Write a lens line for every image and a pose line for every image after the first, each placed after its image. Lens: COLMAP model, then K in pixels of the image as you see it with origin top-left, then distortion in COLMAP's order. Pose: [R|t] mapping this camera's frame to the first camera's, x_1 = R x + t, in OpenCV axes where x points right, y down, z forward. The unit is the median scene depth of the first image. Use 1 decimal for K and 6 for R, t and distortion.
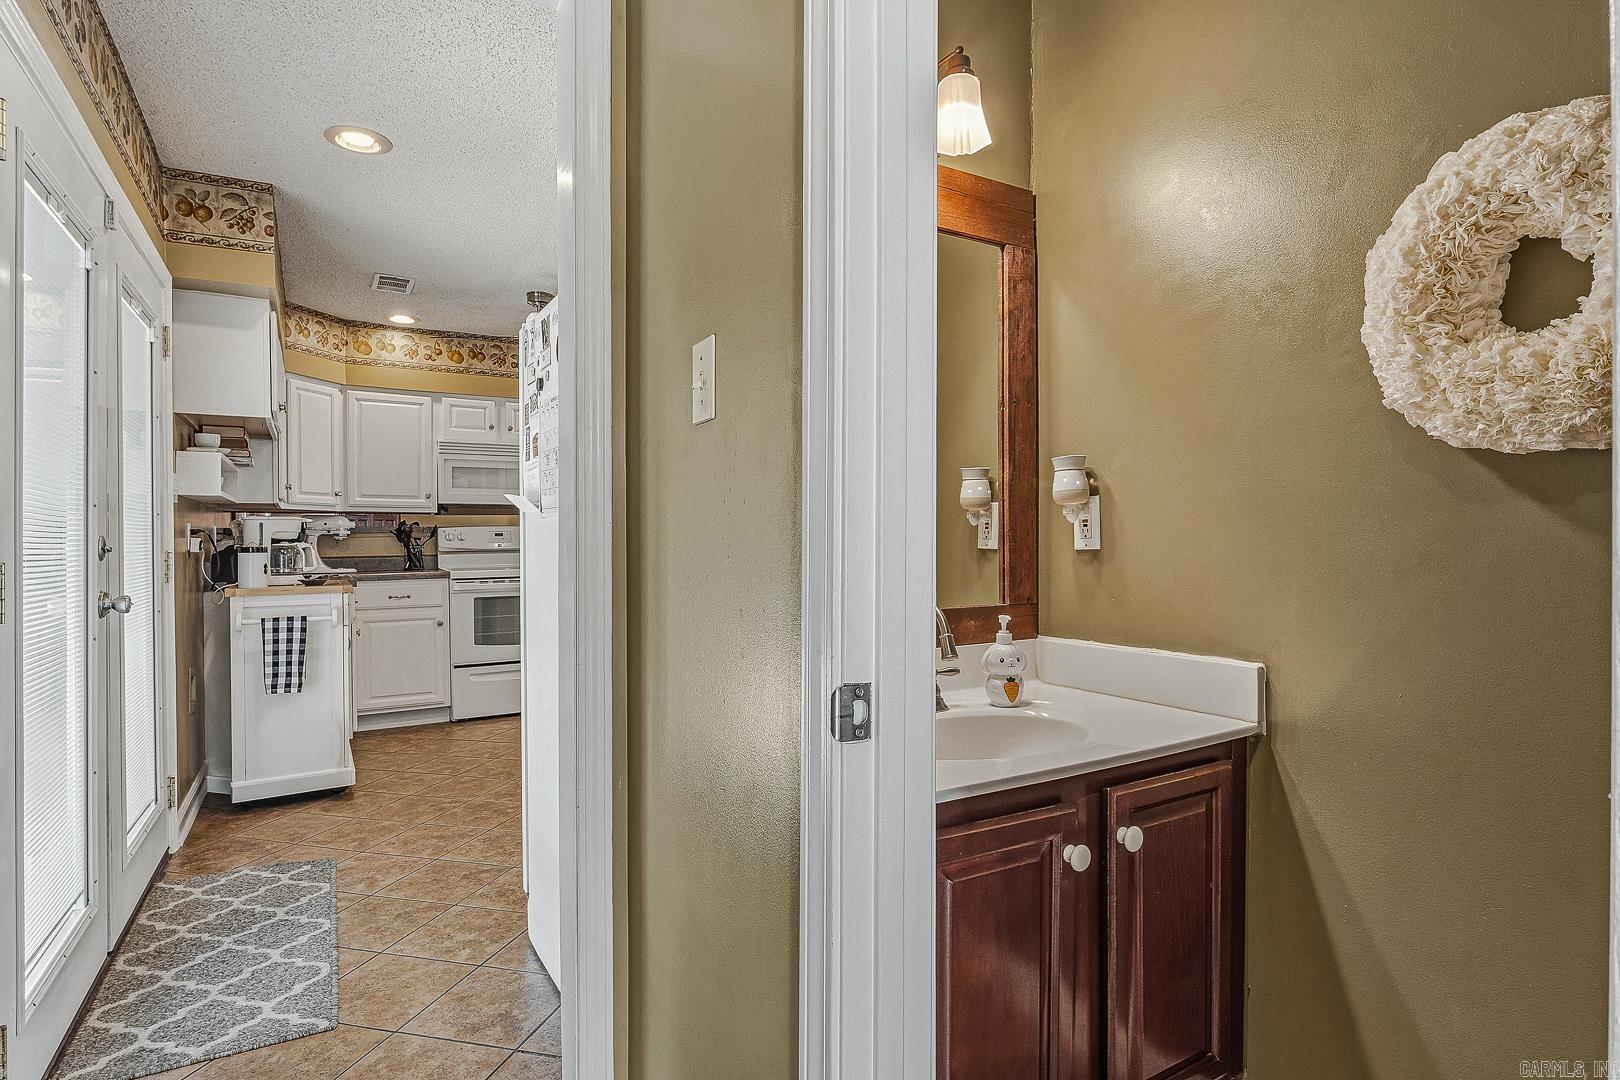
lens RADIAL K [[854.2, 0, 817.0], [0, 854.2, 544.1], [0, 0, 1]] dist [-0.009372, 0.002314]
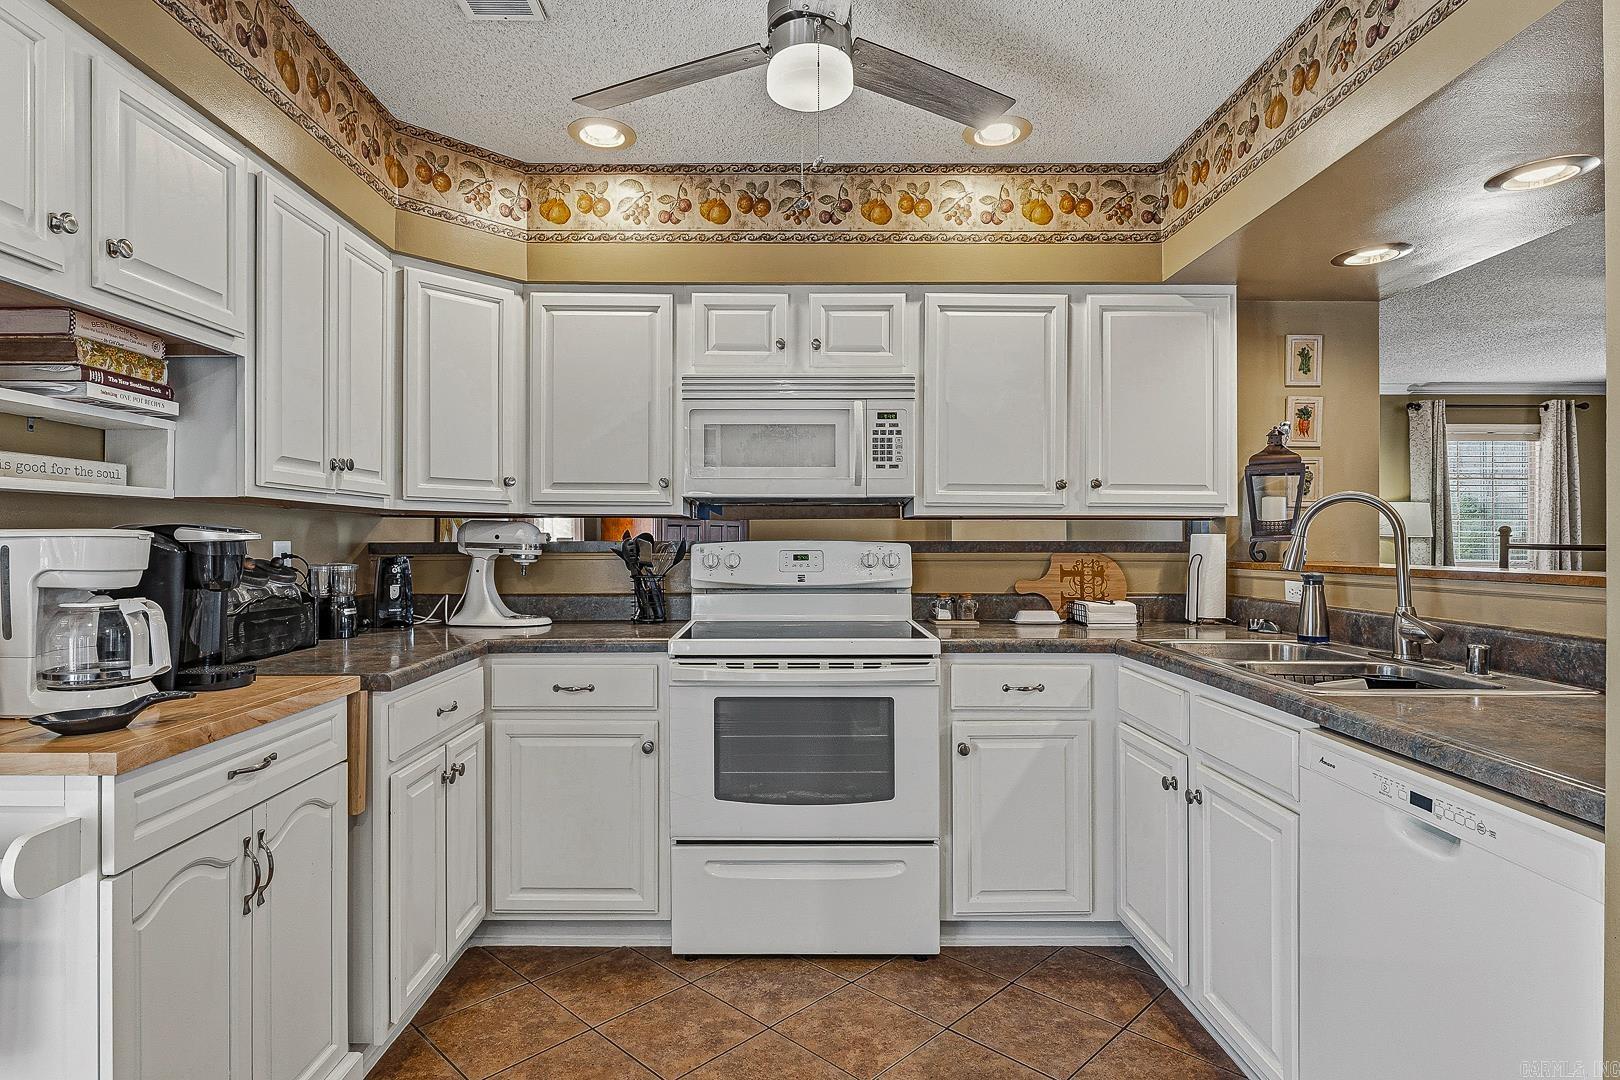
lens RADIAL K [[854.2, 0, 769.9], [0, 854.2, 544.0], [0, 0, 1]] dist [-0.009372, 0.002314]
pose [[0.853326, 0.008513, -0.521309, -0.128176], [-0.010356, 0.999946, -0.000623, -0.019683], [0.521275, 0.005930, 0.853368, 0.586901]]
